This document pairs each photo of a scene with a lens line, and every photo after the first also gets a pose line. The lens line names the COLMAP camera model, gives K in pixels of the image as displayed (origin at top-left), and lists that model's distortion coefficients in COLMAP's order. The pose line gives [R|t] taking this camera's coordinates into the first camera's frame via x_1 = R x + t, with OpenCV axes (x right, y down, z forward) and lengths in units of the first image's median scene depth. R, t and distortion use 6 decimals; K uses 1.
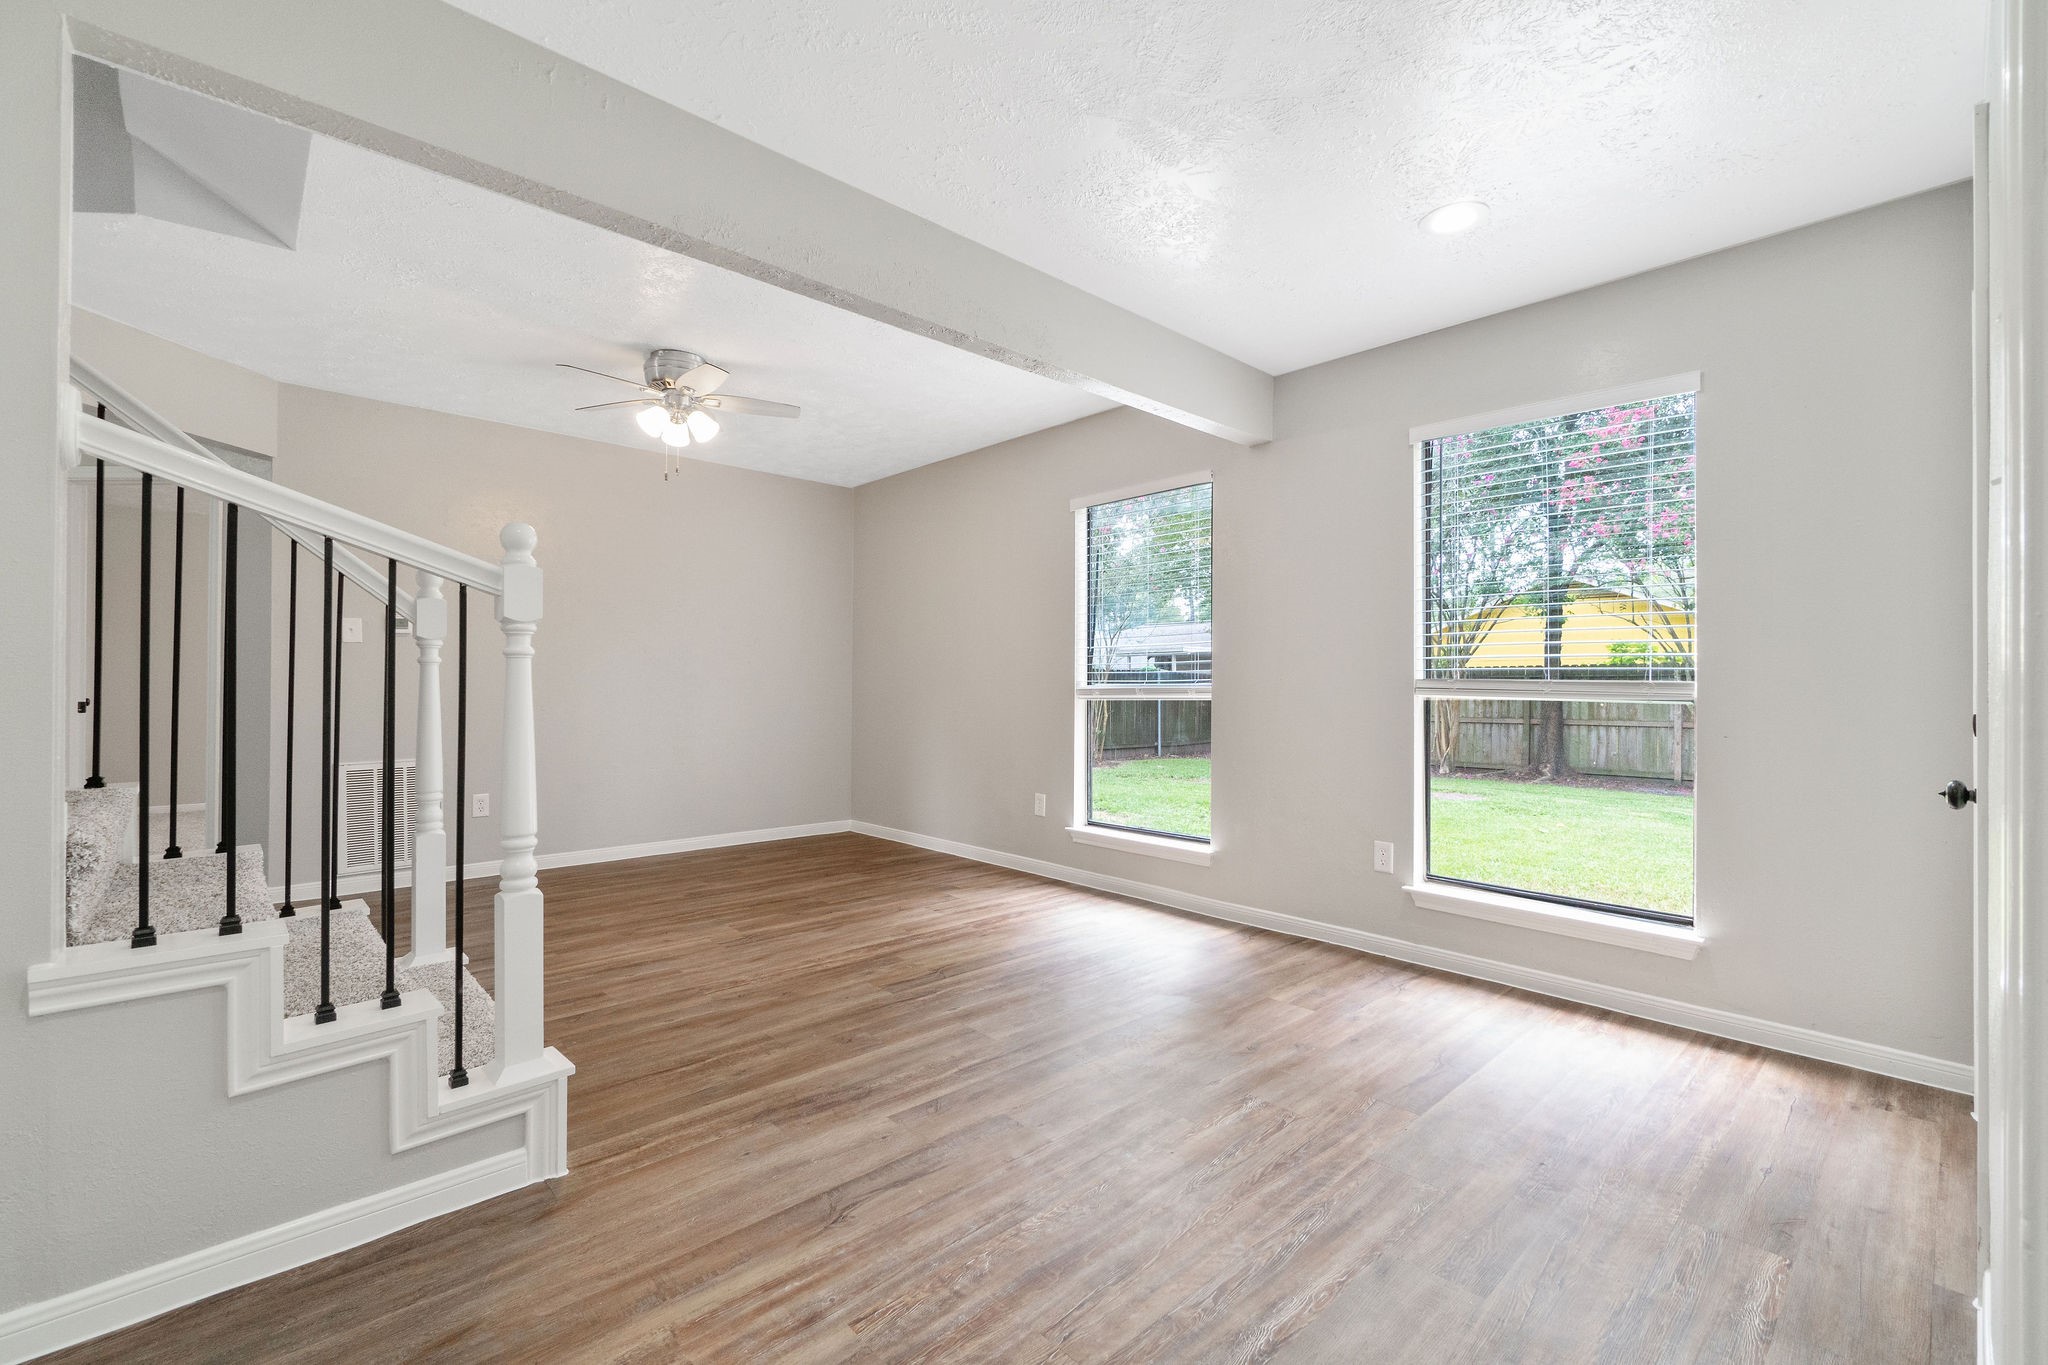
lens RADIAL K [[877.7, 0, 1018.2], [0, 877.7, 680.1], [0, 0, 1]] dist [-0.002409, -0.000251]
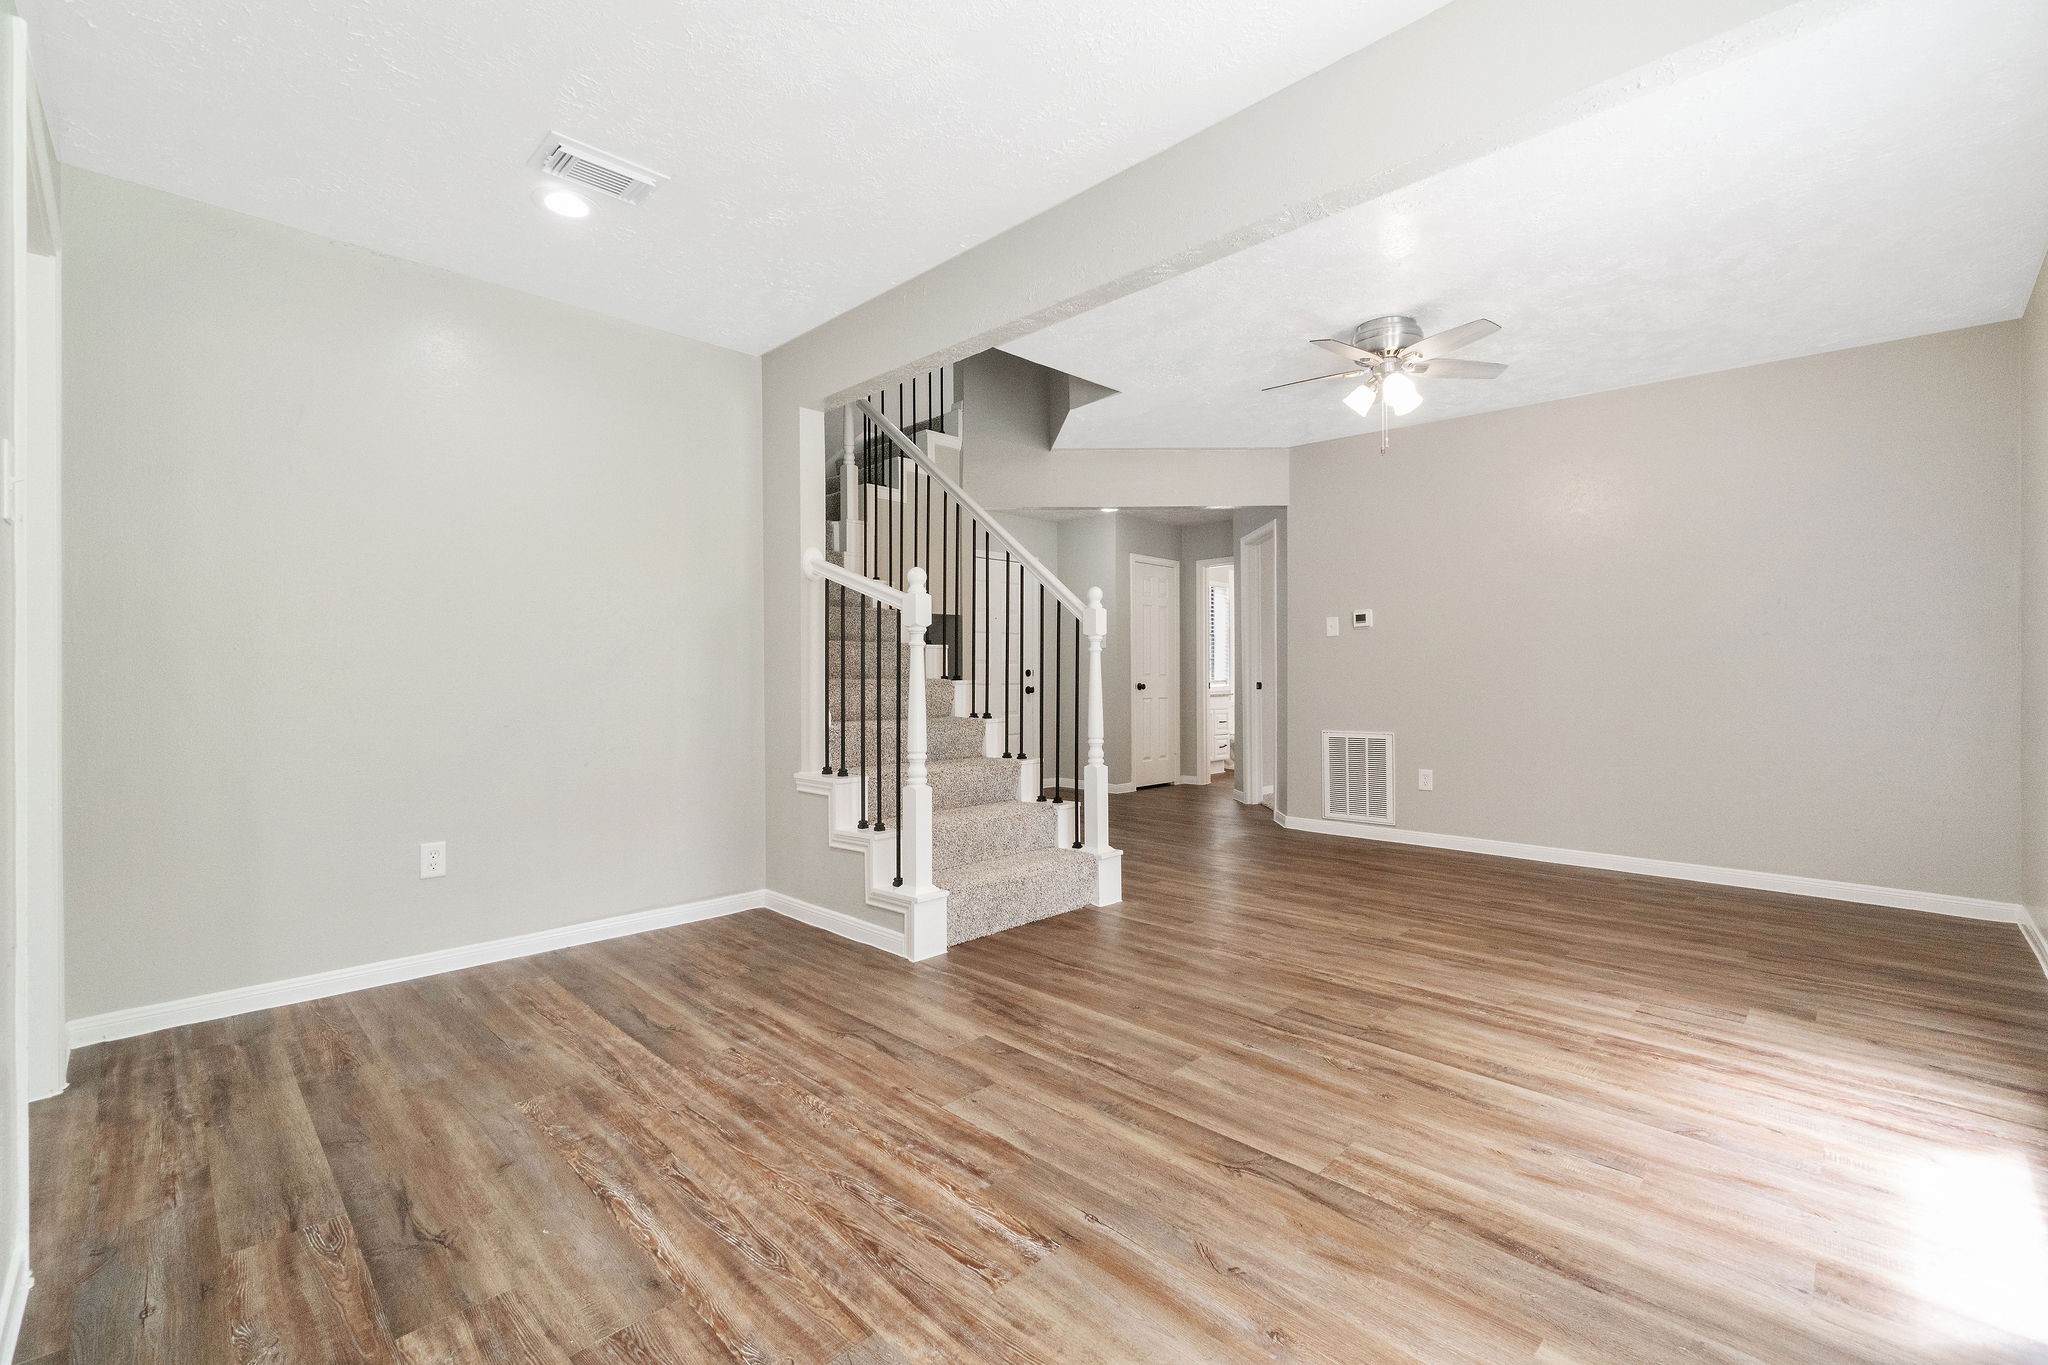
lens RADIAL K [[874.0, 0, 1015.3], [0, 874.0, 682.9], [0, 0, 1]] dist [-0.002855, 0.000616]
pose [[0.045376, 0.003844, -0.998963, 0.685170], [0.007530, 0.999963, 0.004190, 0.022802], [0.998942, -0.007713, 0.045346, 0.684450]]
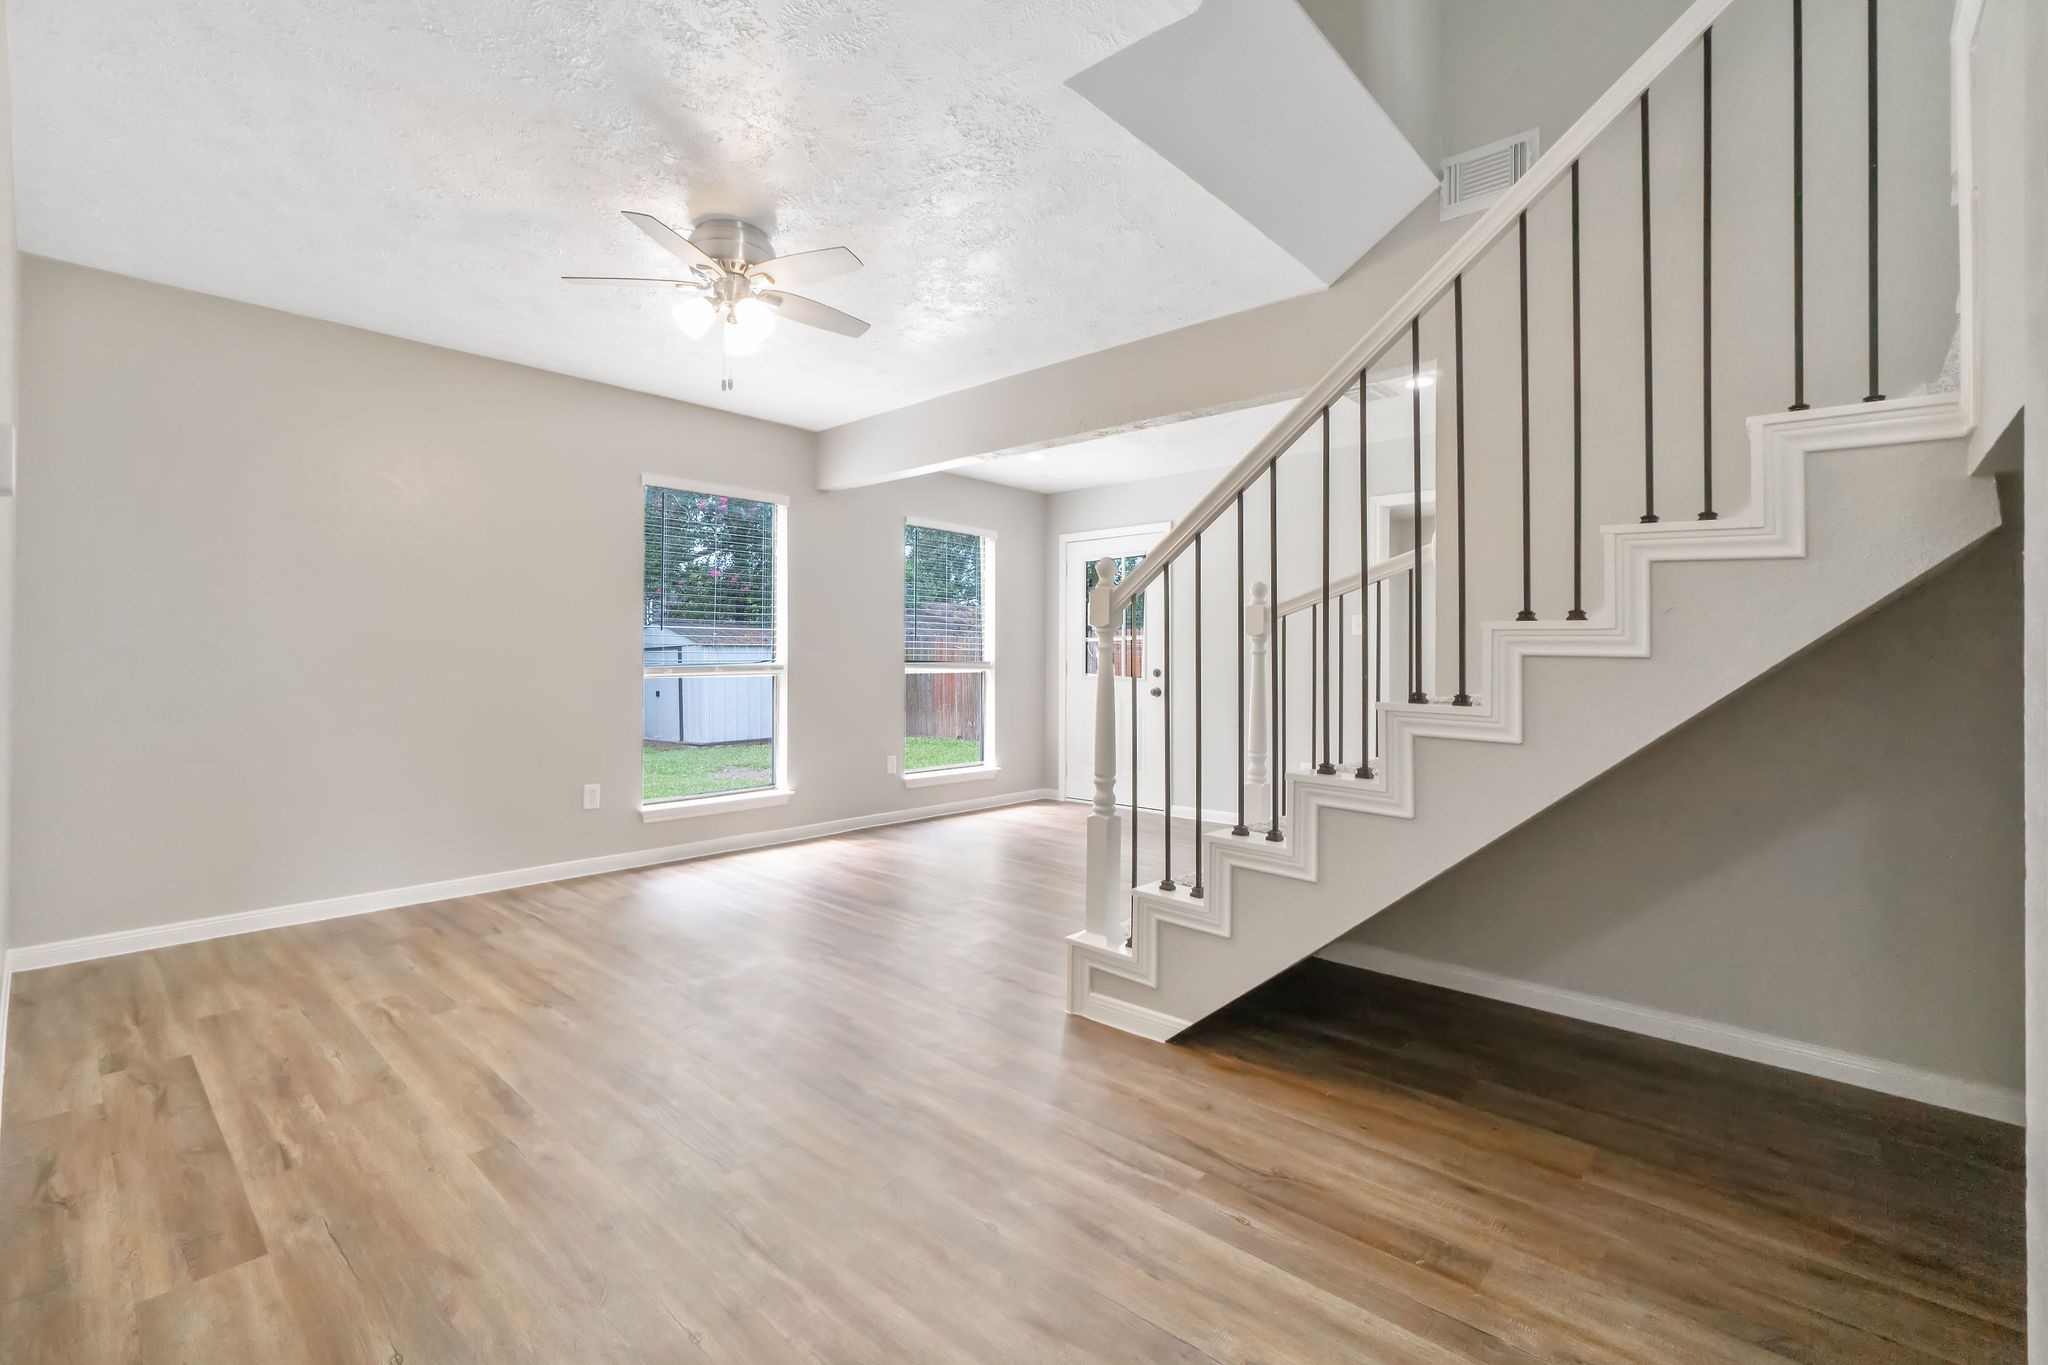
lens RADIAL K [[902.4, 0, 1008.6], [0, 902.4, 650.3], [0, 0, 1]] dist [0.000464, 0.000008]
pose [[-0.079354, 0.005440, 0.996832, -1.467886], [-0.008401, 0.999946, -0.006126, -0.009009], [-0.996811, -0.008860, -0.079304, 1.029025]]
